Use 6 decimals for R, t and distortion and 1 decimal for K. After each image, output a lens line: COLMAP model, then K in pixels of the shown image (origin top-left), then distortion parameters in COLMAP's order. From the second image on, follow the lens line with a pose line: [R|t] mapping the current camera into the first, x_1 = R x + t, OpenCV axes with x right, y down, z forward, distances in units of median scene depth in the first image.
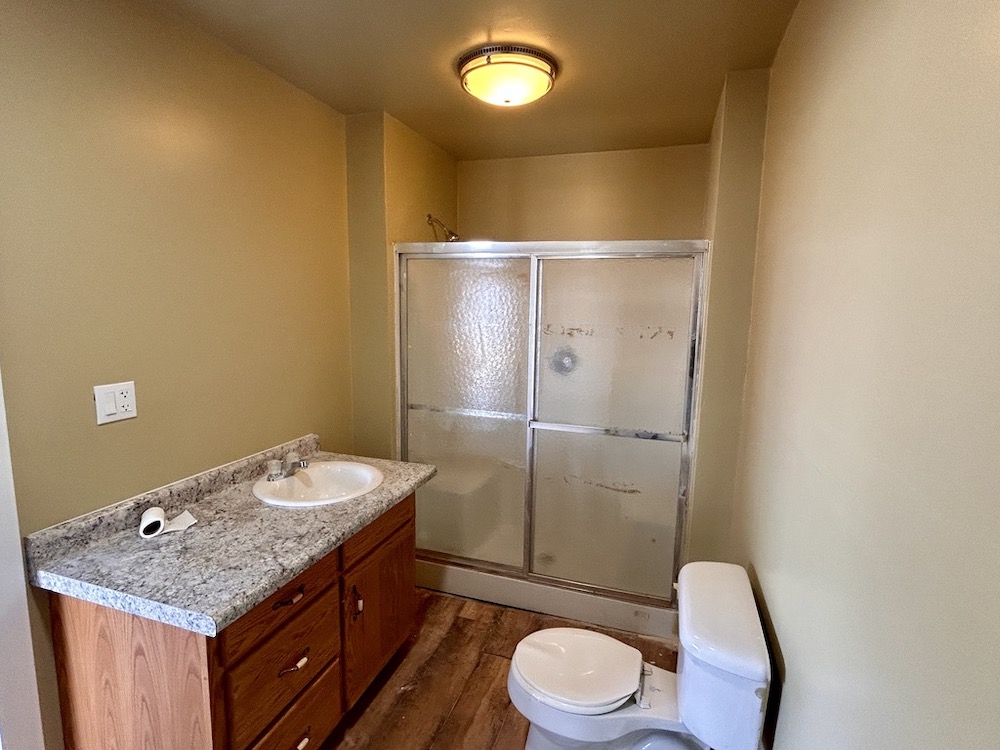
lens RADIAL K [[505.0, 0, 500.0], [0, 505.0, 375.0], [0, 0, 1]] dist [0.000835, 0.000645]
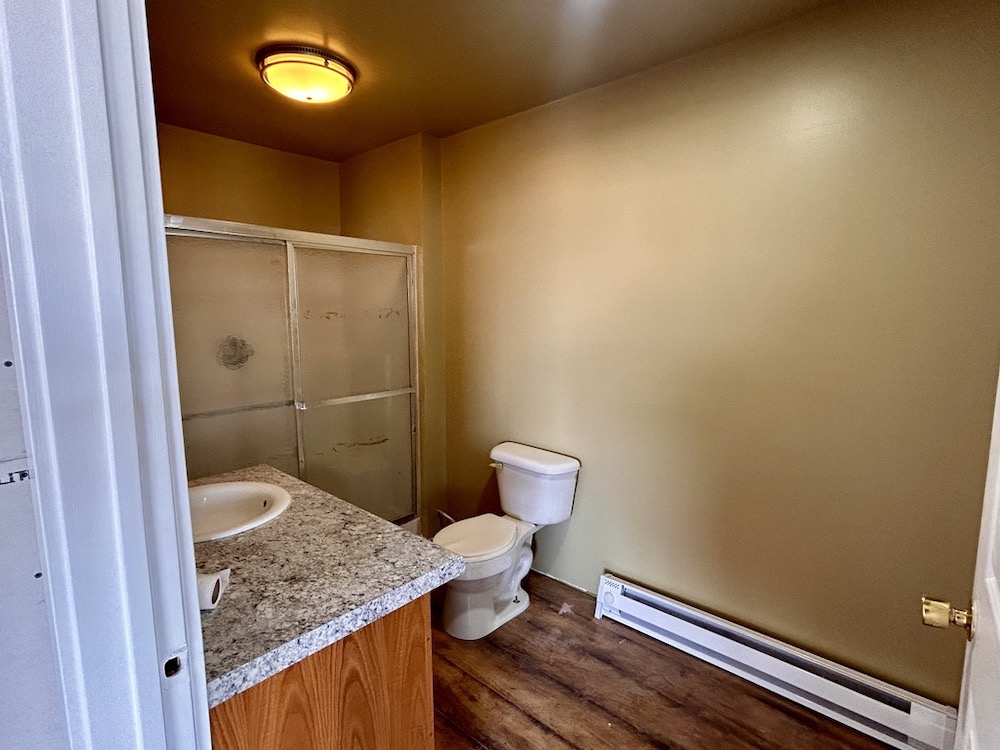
lens RADIAL K [[505.0, 0, 500.0], [0, 505.0, 375.0], [0, 0, 1]] dist [0.000835, 0.000645]
pose [[0.393833, -0.137240, 0.908879, -1.147976], [0.134317, 0.986770, 0.090799, -0.008811], [-0.909316, 0.086319, 0.407056, 0.324670]]
